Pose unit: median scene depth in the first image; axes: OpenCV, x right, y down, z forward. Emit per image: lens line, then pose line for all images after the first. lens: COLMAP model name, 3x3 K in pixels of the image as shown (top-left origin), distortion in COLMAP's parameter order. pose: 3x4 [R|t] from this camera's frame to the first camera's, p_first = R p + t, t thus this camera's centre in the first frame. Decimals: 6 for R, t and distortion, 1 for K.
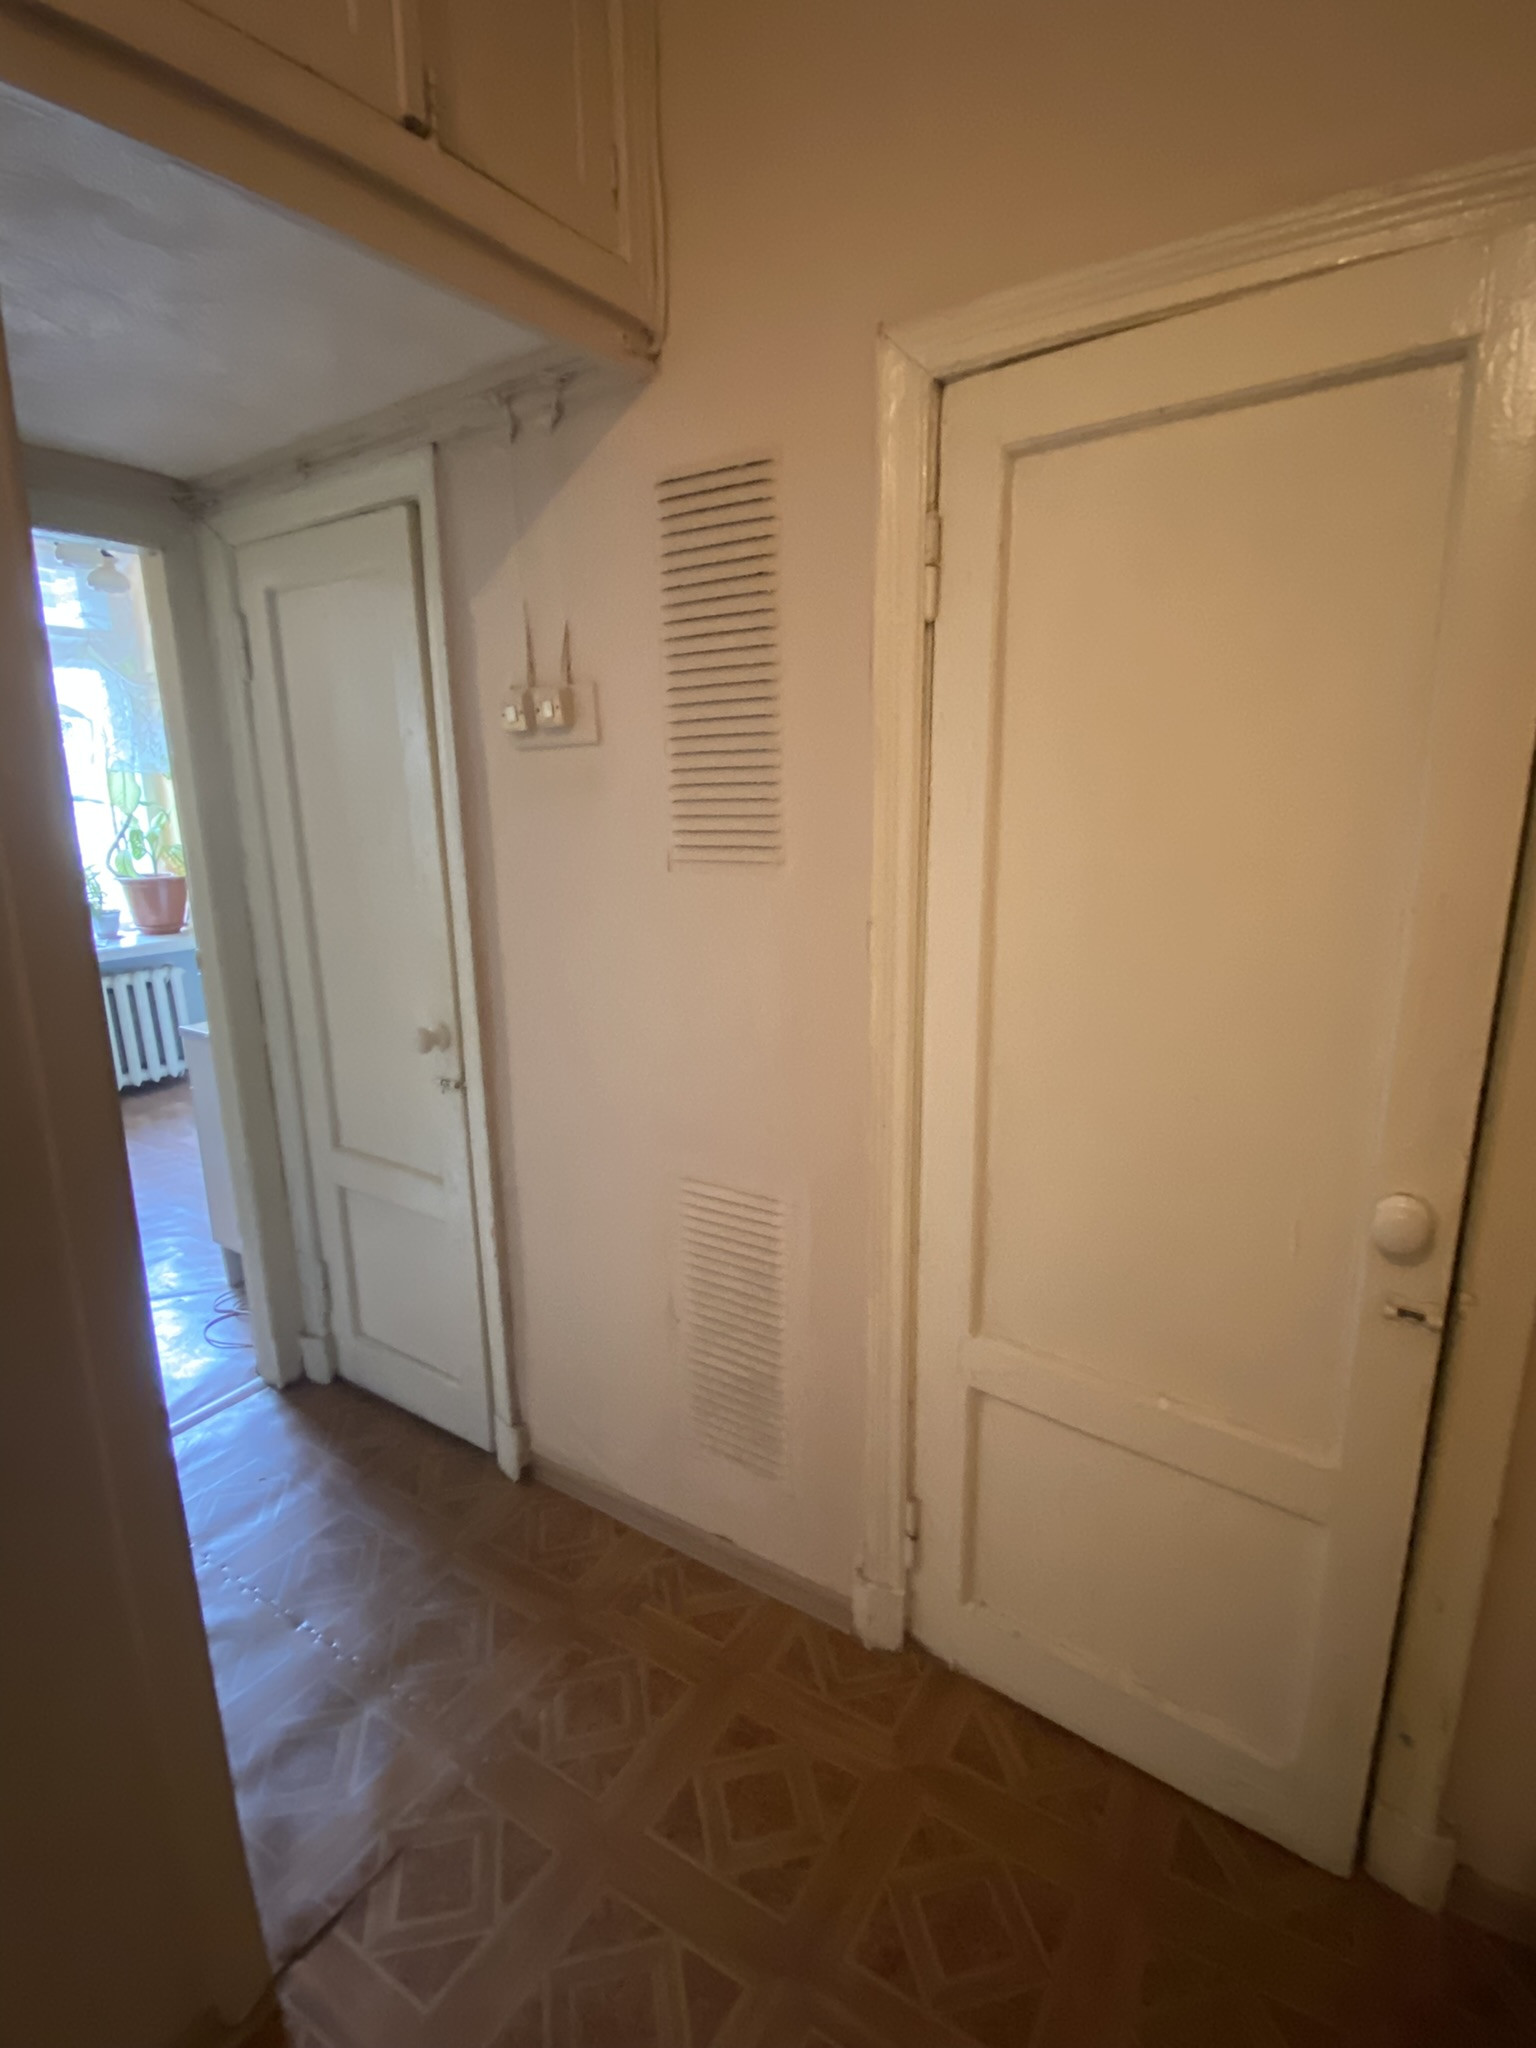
lens RADIAL K [[973.2, 0, 768.0], [0, 973.2, 1024.0], [0, 0, 1]] dist [0.022526, -0.024780]
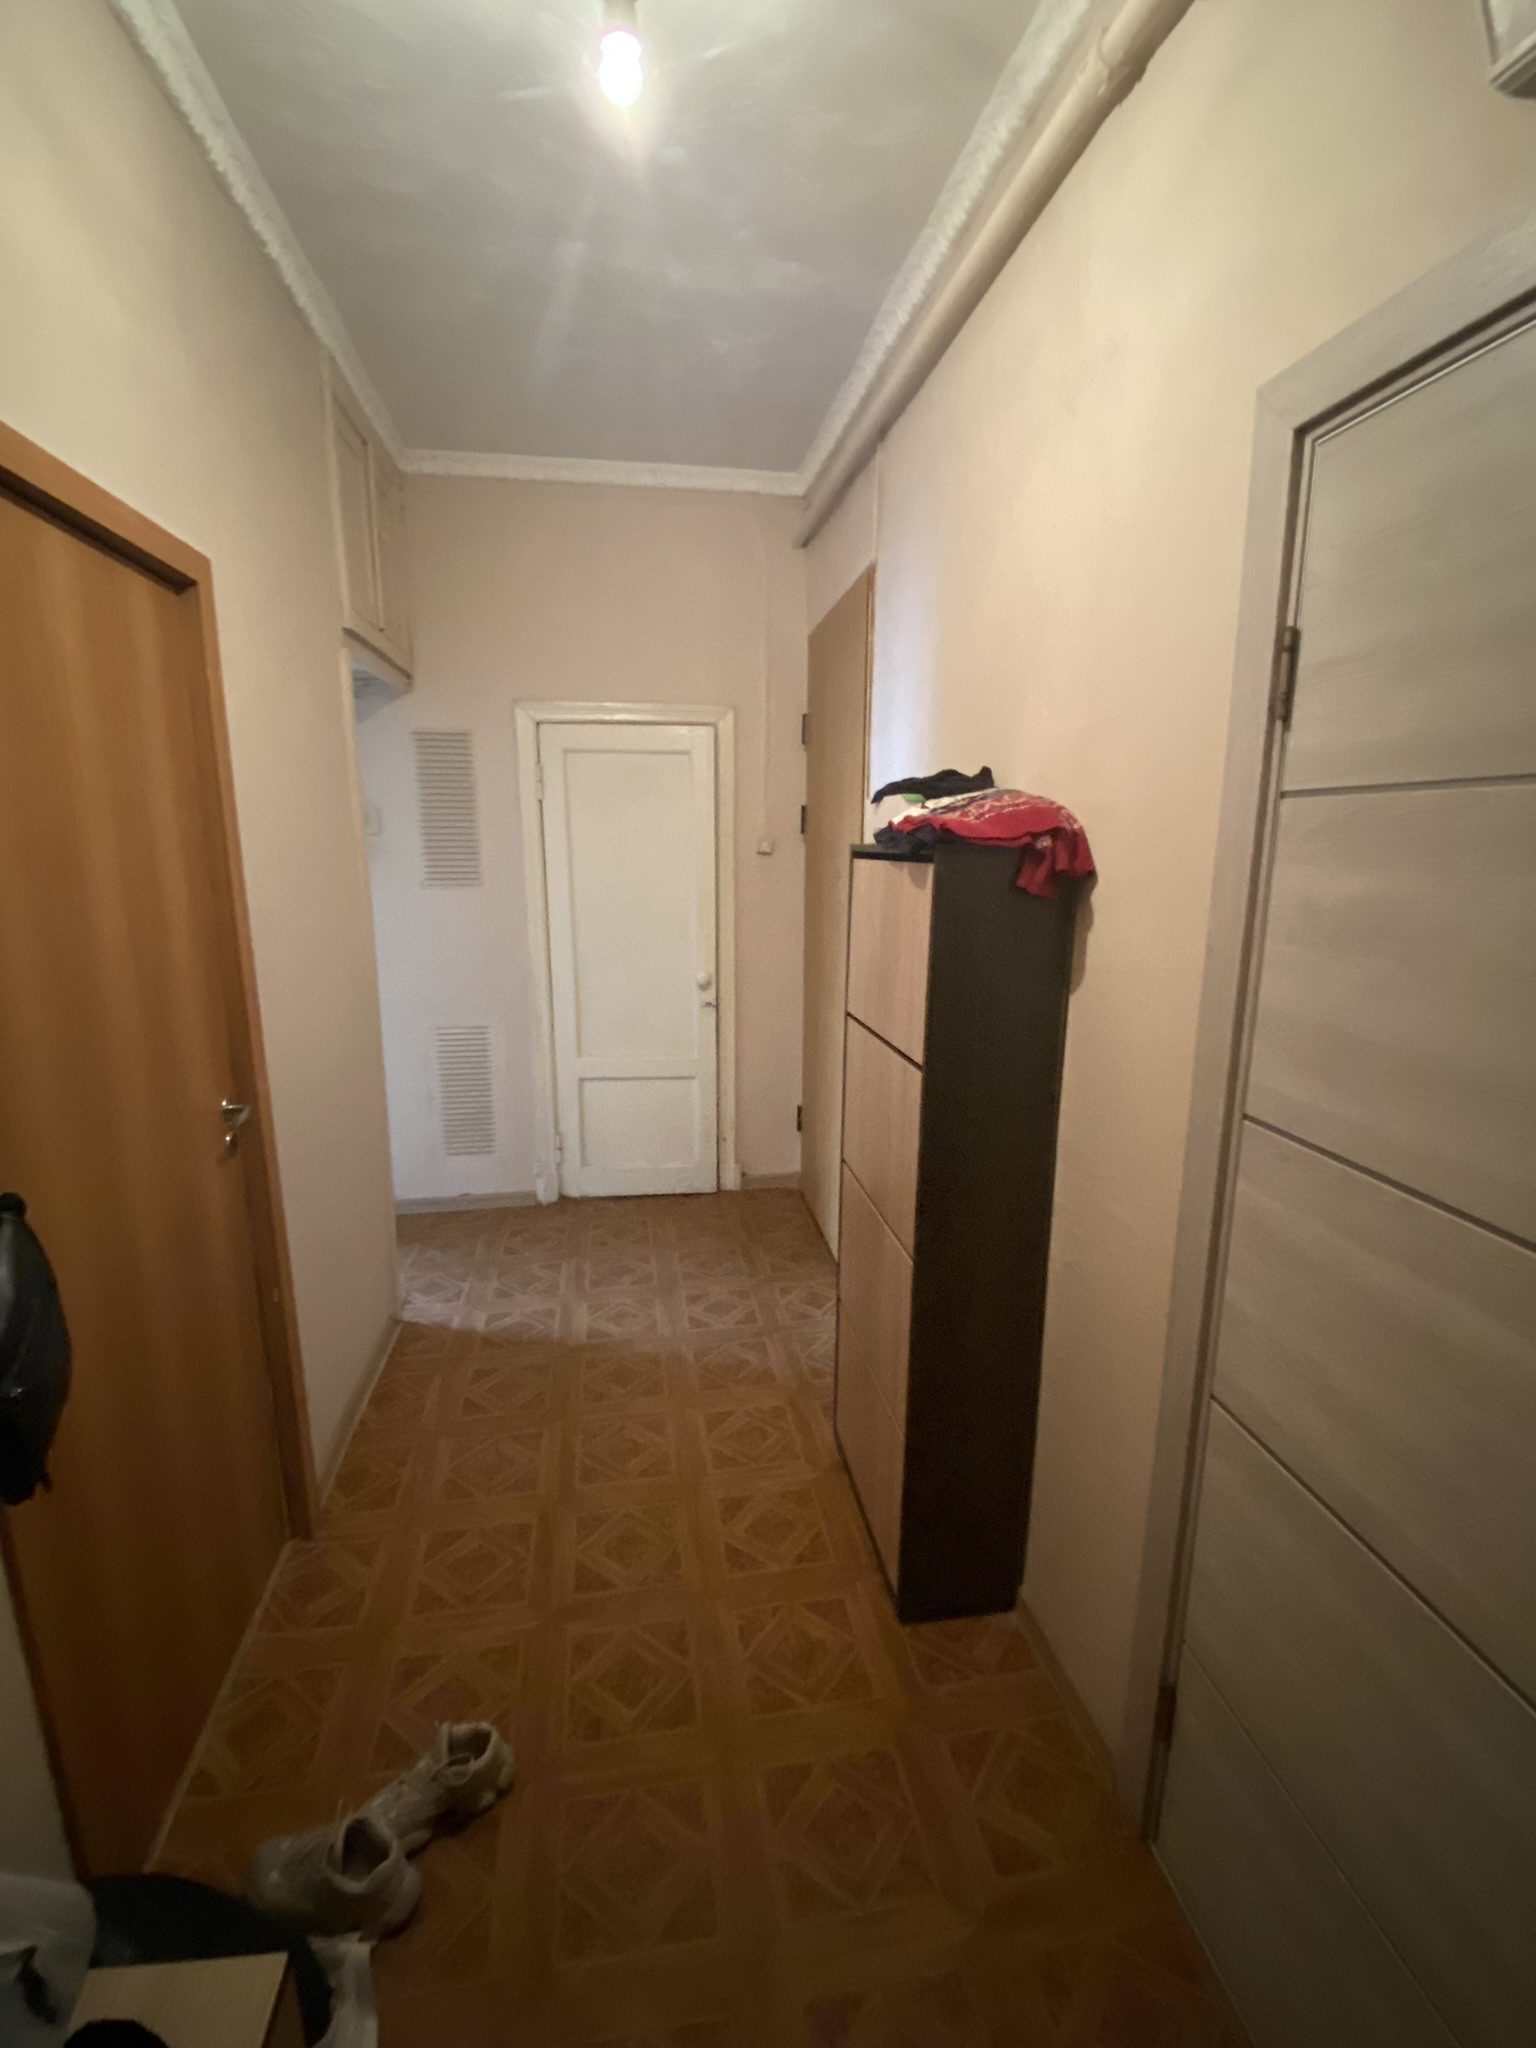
lens RADIAL K [[880.9, 0, 768.0], [0, 880.9, 1024.0], [0, 0, 1]] dist [0.000224, -0.000034]
pose [[0.749298, -0.114596, 0.652242, -1.007526], [0.135657, 0.990589, 0.018199, 0.260070], [-0.648189, 0.074844, 0.757792, -1.238962]]
